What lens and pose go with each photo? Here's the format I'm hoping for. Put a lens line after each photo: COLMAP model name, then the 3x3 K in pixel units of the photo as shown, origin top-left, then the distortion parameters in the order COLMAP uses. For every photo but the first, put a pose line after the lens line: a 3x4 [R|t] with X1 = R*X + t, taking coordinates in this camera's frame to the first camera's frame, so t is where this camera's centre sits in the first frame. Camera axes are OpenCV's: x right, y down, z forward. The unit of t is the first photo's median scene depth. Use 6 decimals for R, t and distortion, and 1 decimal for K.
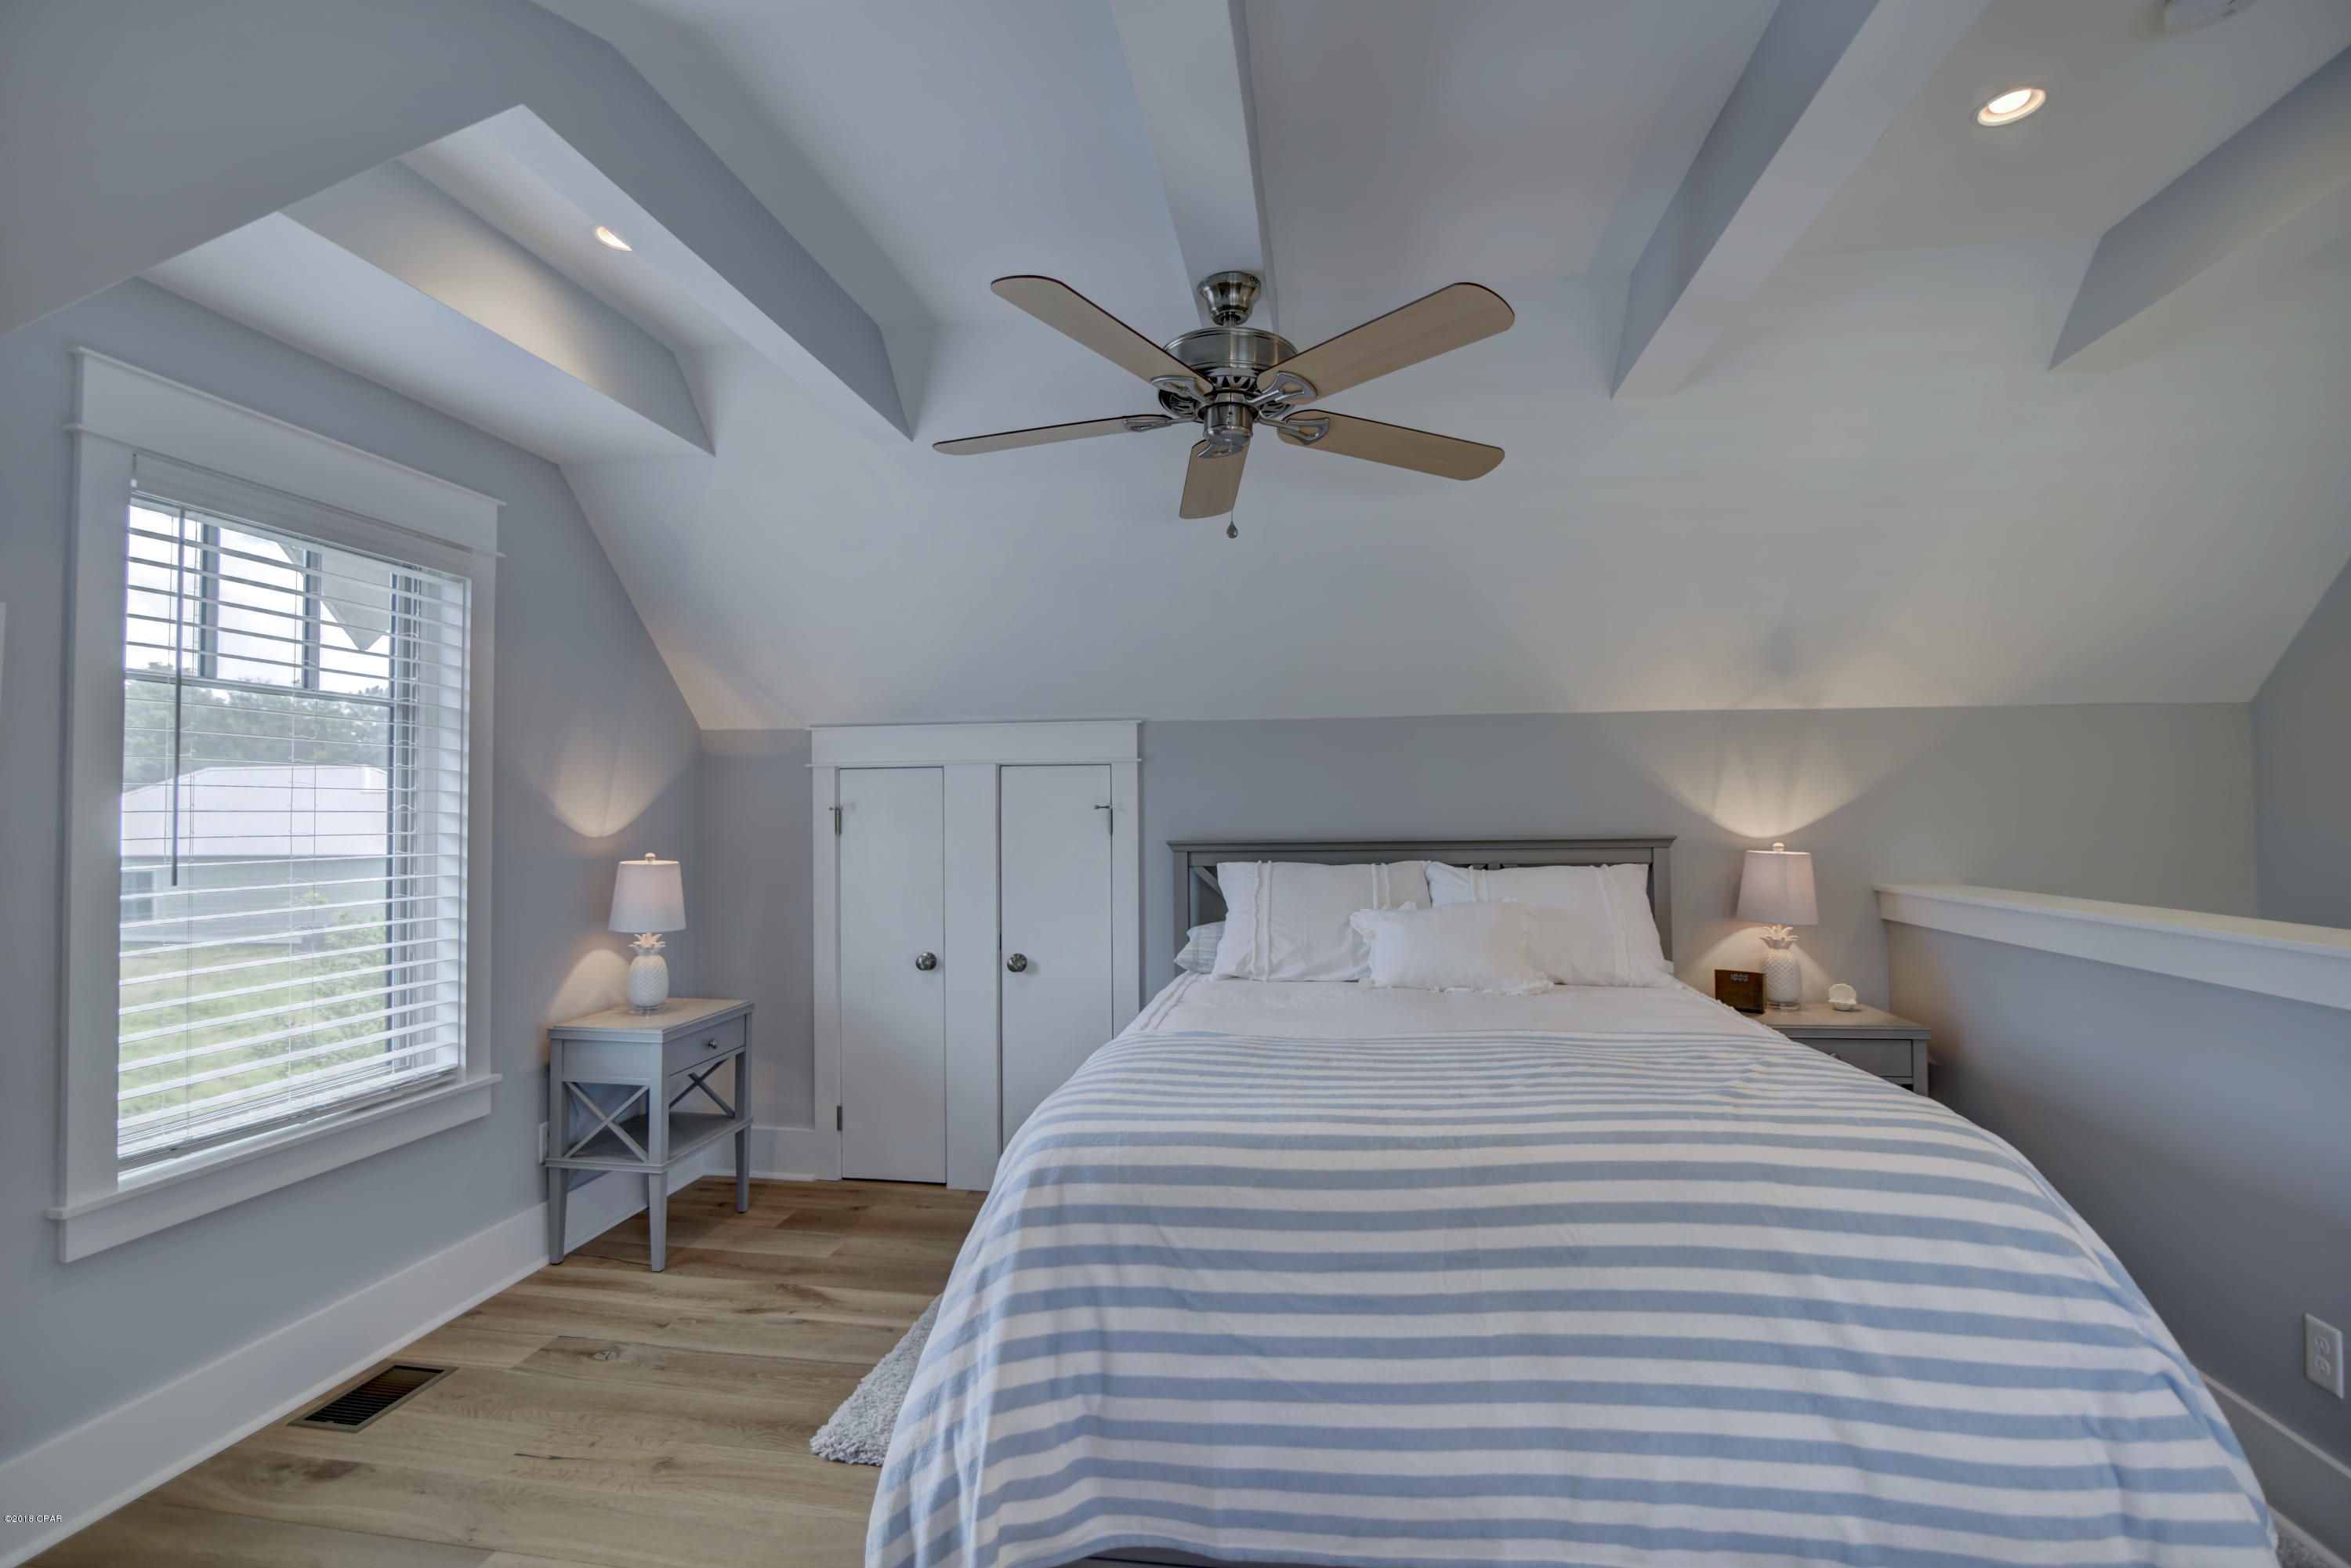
lens RADIAL K [[1086.7, 0, 1162.2], [0, 1086.7, 773.8], [0, 0, 1]] dist [-0.015464, 0.001236]
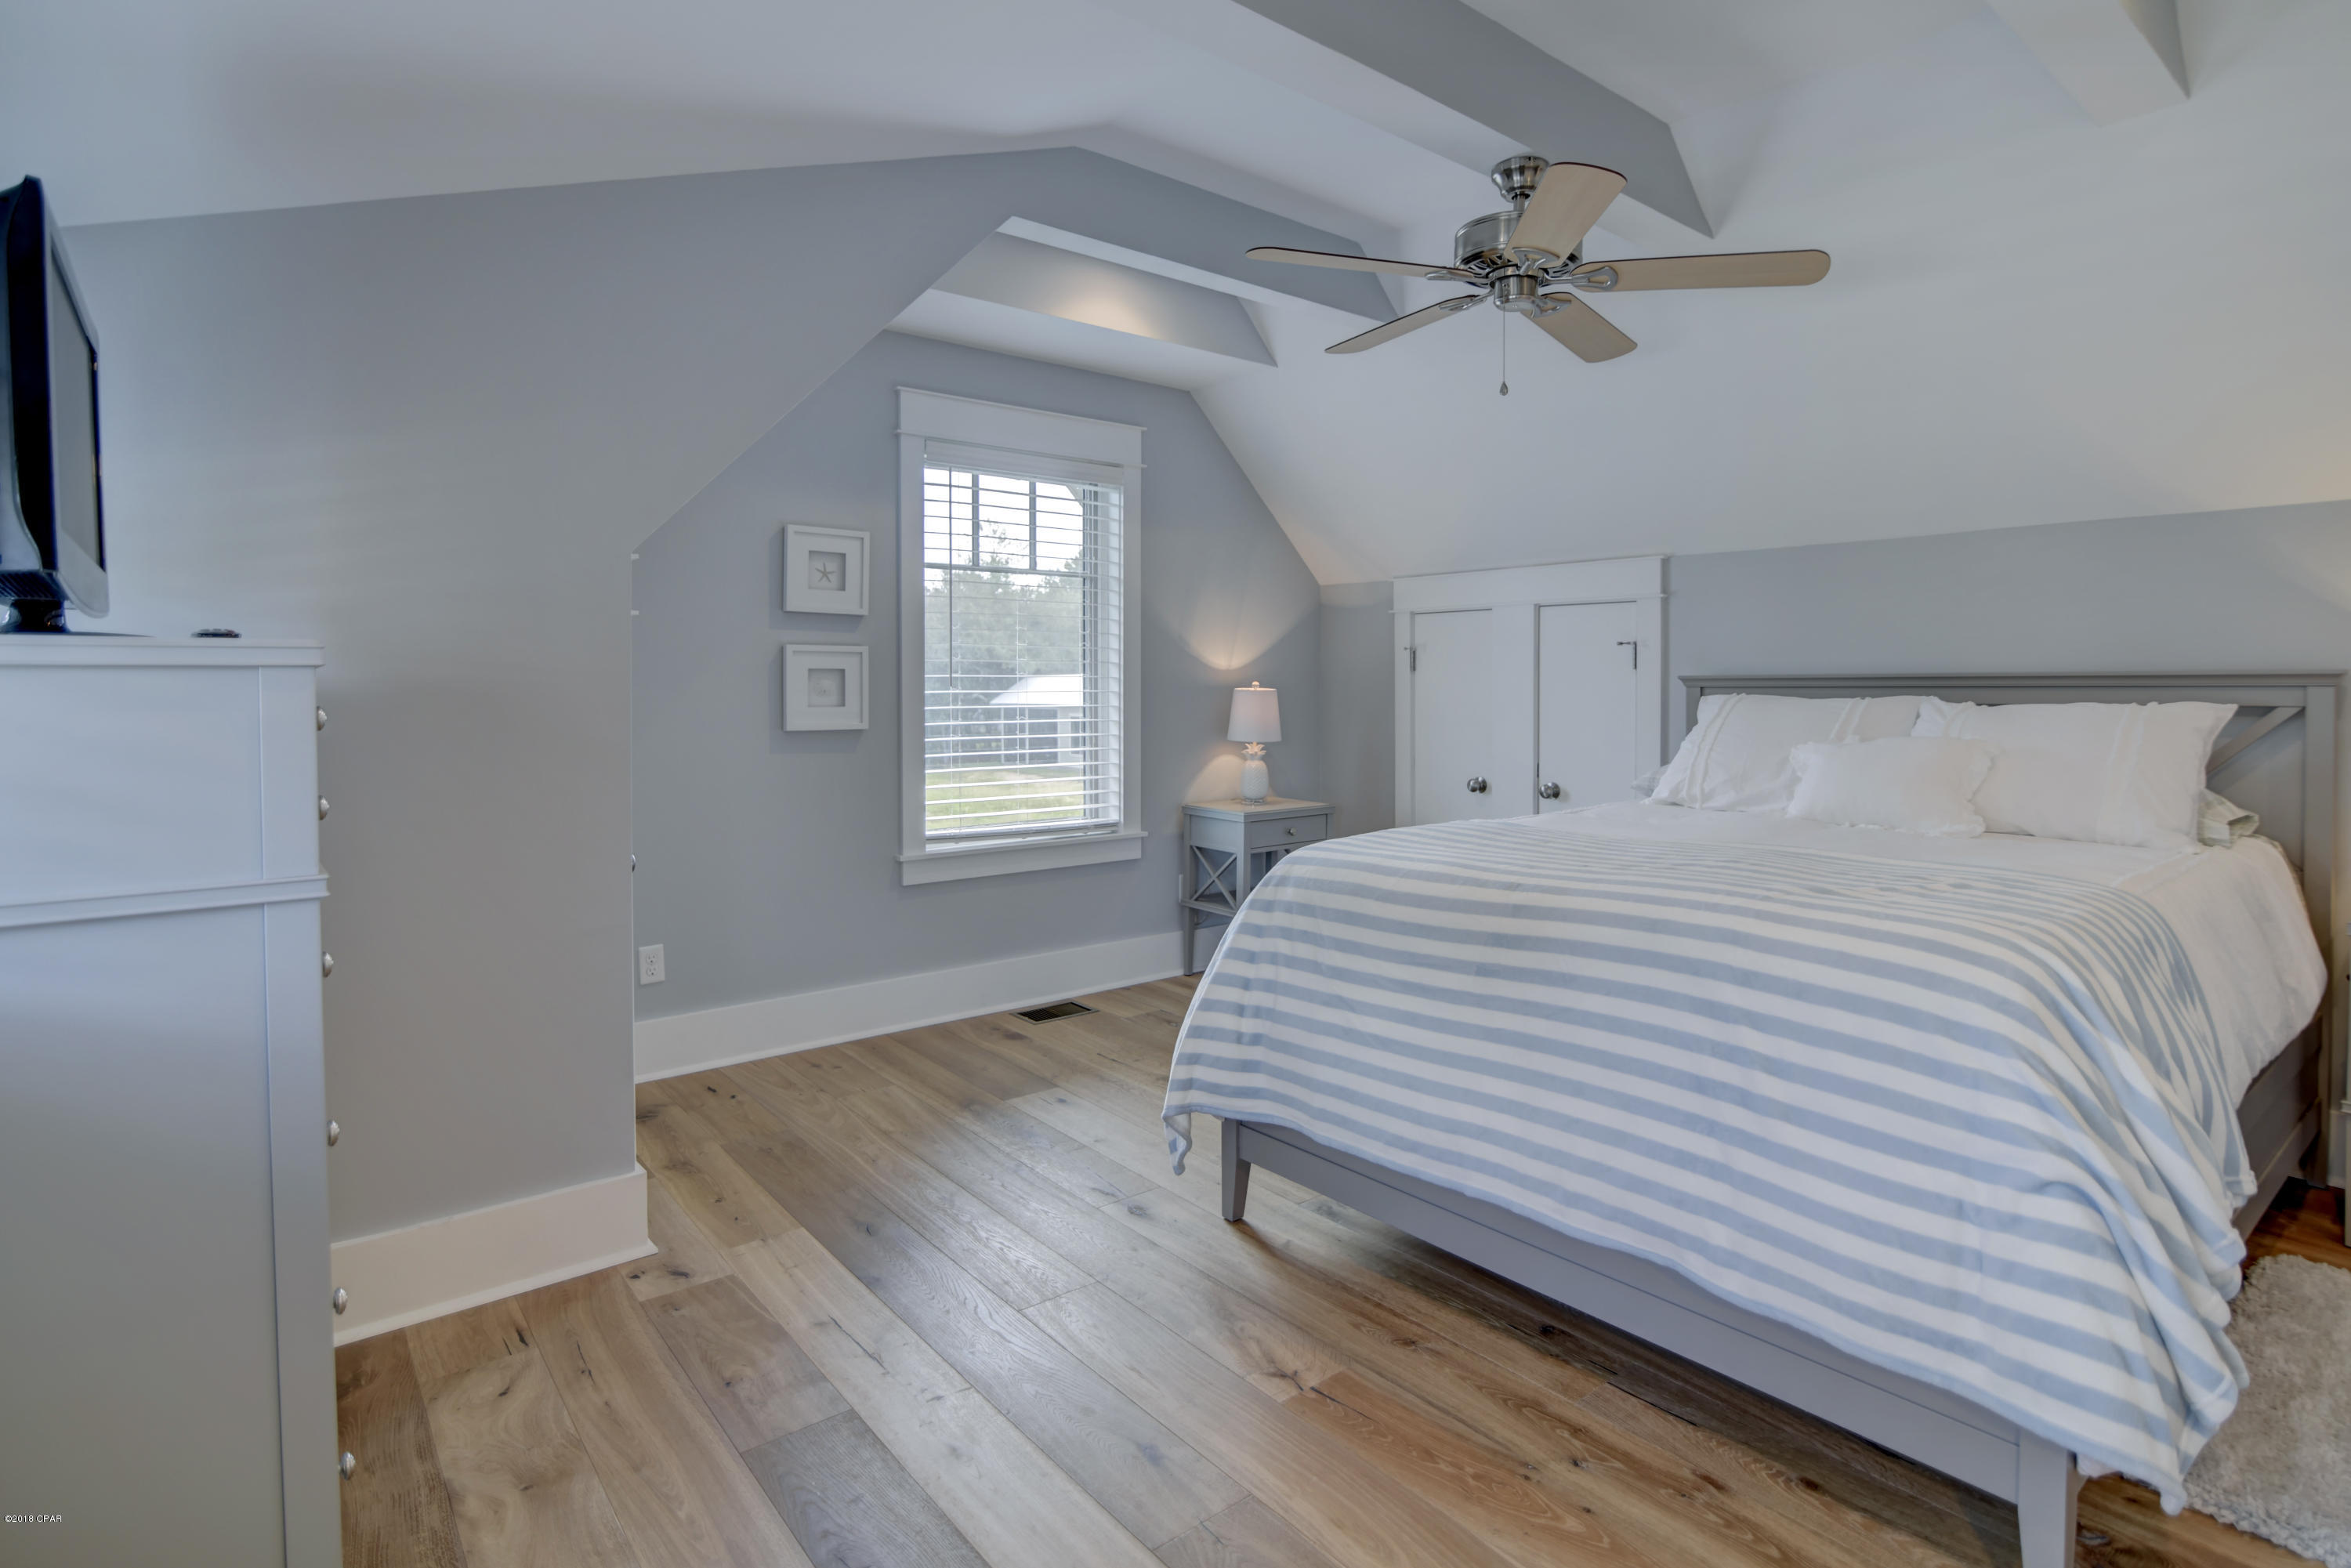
lens RADIAL K [[1173.8, 0, 1178.8], [0, 1173.8, 689.6], [0, 0, 1]] dist [0.000168, 0.000291]
pose [[0.747268, 0.014689, -0.664360, 0.453320], [0.015822, 0.999079, 0.039886, 0.029170], [0.664334, -0.040317, 0.746347, -0.127488]]
